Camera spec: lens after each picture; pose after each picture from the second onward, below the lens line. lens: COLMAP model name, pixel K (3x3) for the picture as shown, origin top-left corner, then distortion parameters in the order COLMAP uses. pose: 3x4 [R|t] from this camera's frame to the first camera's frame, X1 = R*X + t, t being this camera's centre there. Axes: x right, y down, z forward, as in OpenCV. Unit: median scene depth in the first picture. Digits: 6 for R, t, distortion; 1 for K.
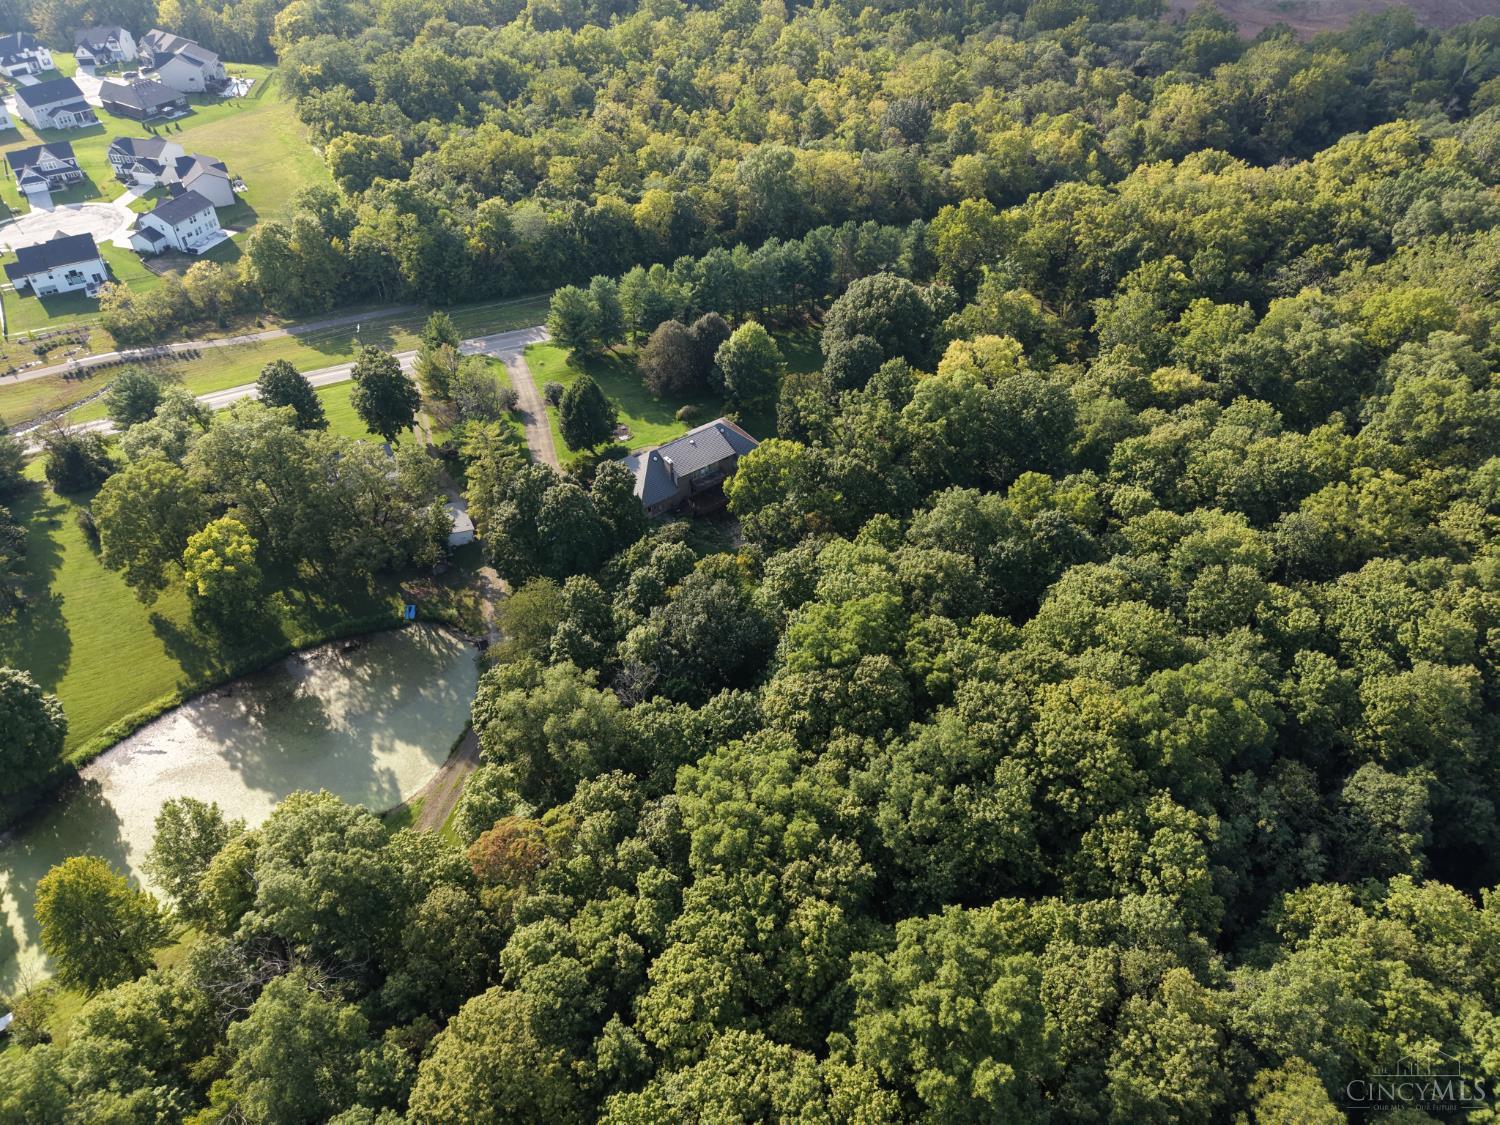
lens RADIAL K [[1003.1, 0, 747.3], [0, 1003.1, 560.0], [0, 0, 1]] dist [0.022440, -0.021714]
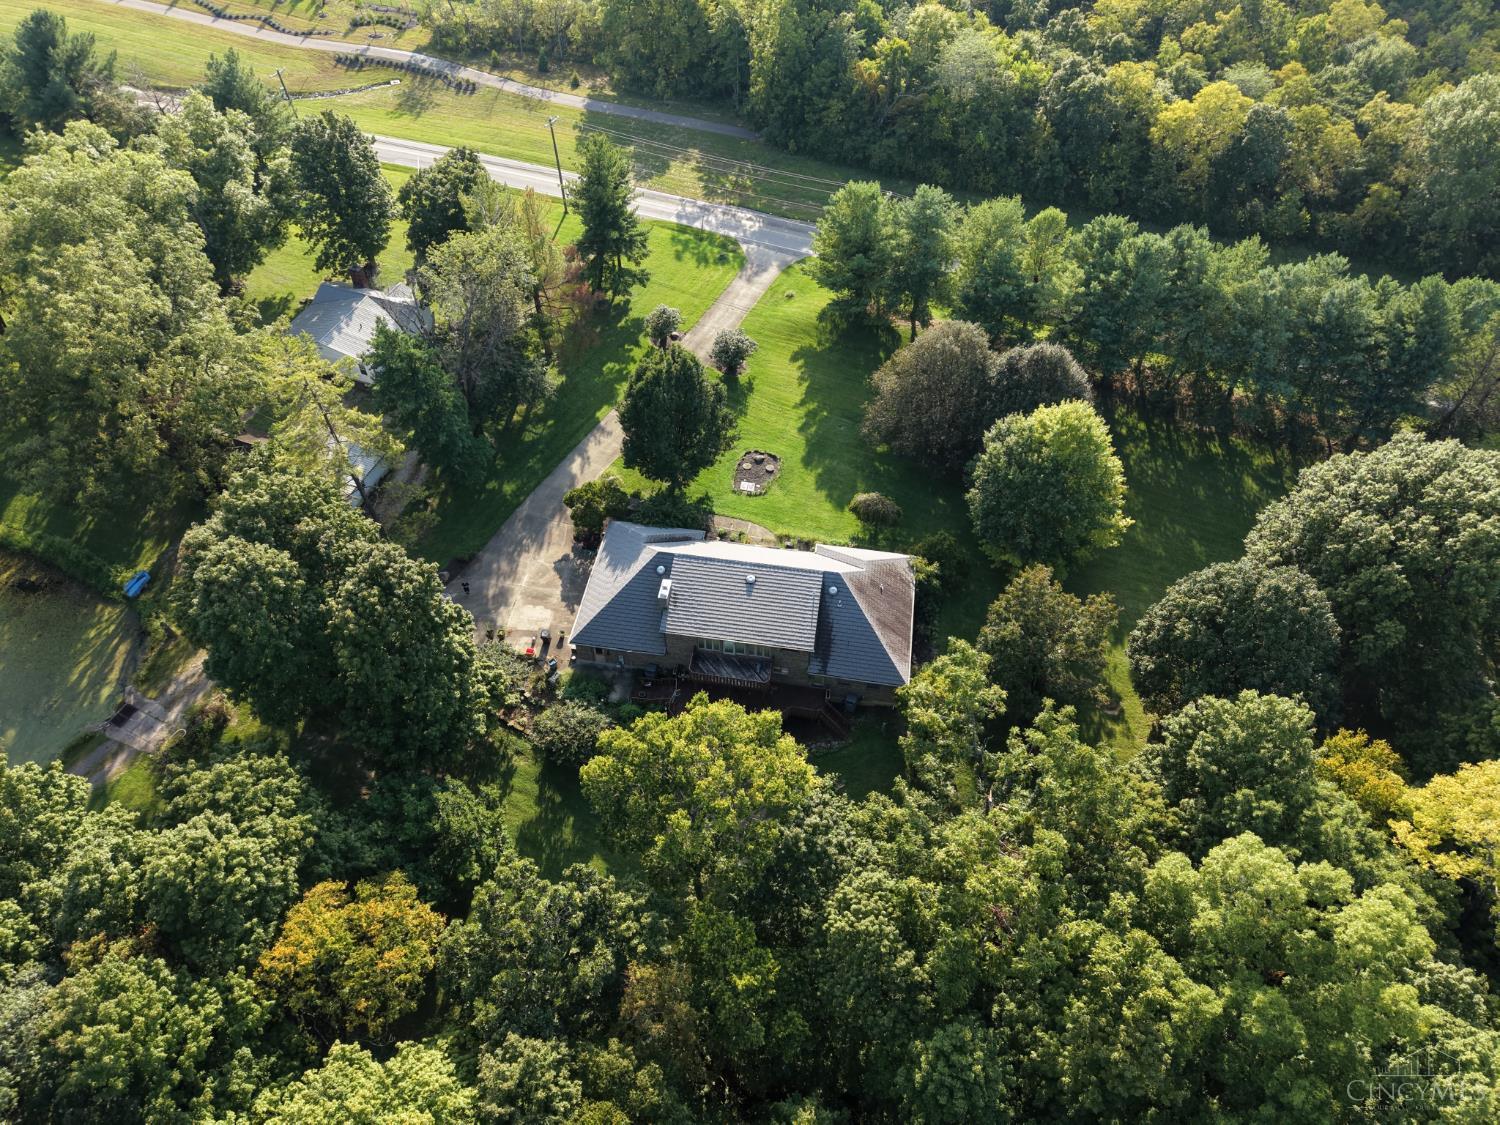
lens RADIAL K [[1003.1, 0, 747.3], [0, 1003.1, 560.0], [0, 0, 1]] dist [0.022440, -0.021714]
pose [[0.700367, 0.539853, -0.466953, 0.140883], [-0.479205, 0.840467, 0.252937, -0.222049], [0.529007, 0.046618, 0.847336, 0.559426]]
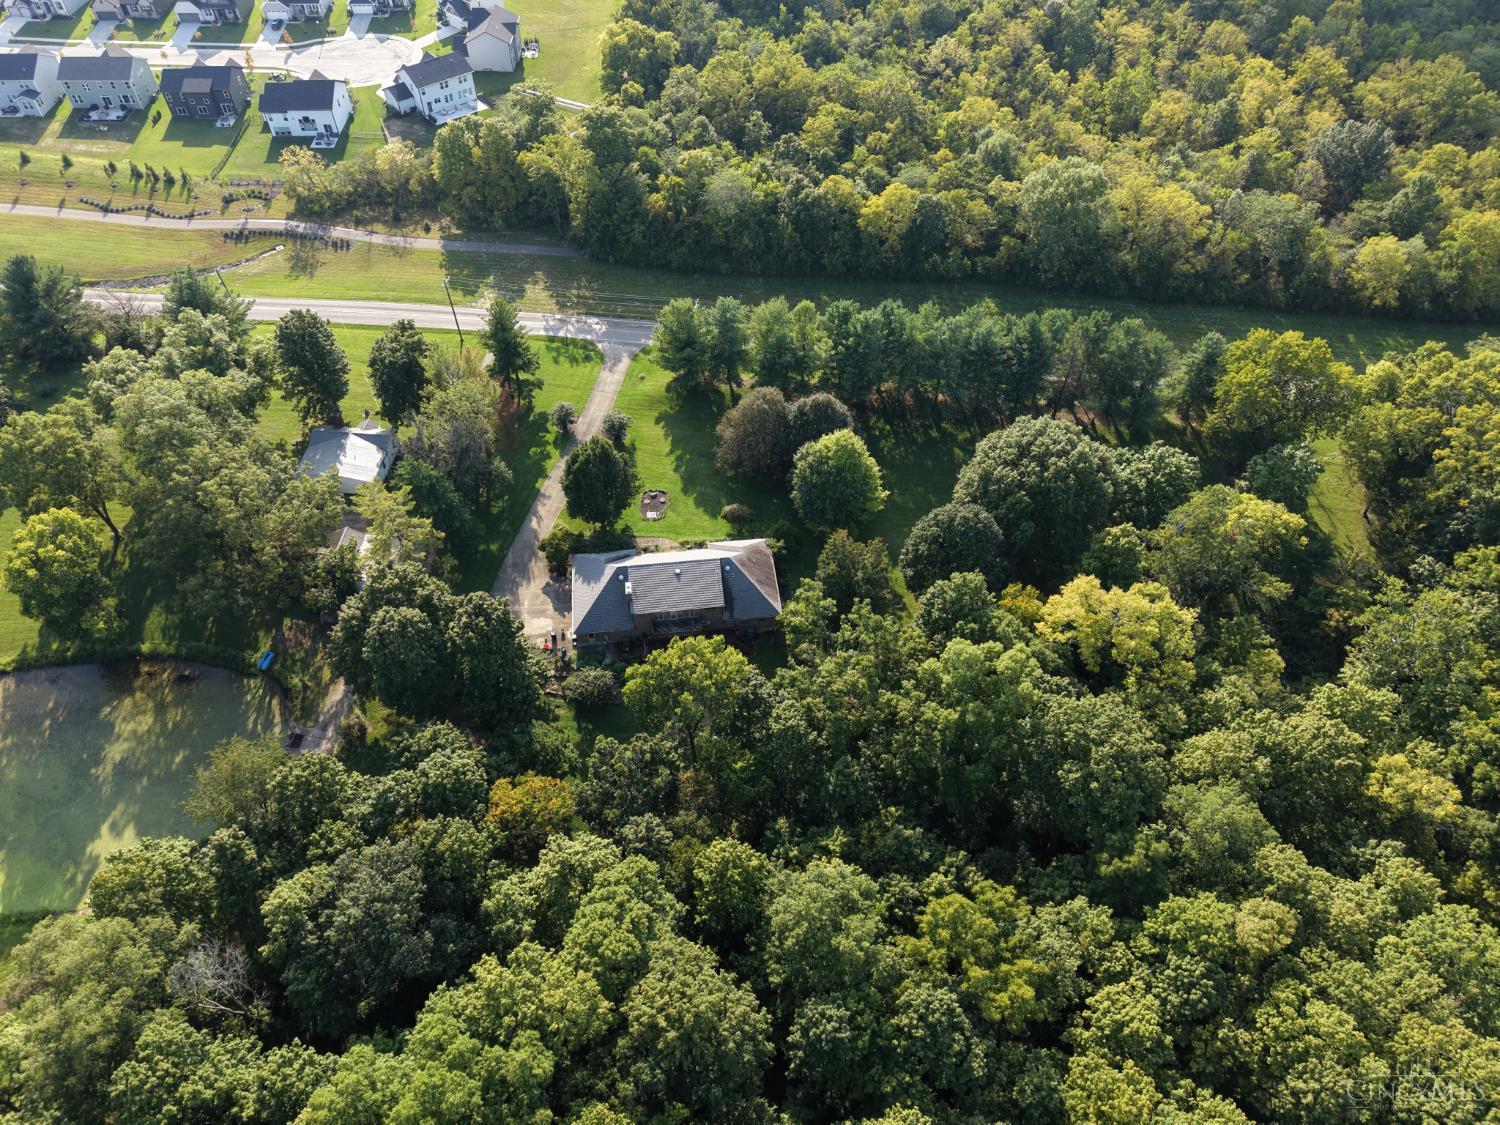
lens RADIAL K [[1003.1, 0, 747.3], [0, 1003.1, 560.0], [0, 0, 1]] dist [0.022440, -0.021714]
pose [[0.863441, 0.381503, -0.330039, 0.217889], [-0.337166, 0.923099, 0.184955, -0.261889], [0.375219, -0.048420, 0.925671, 0.292897]]
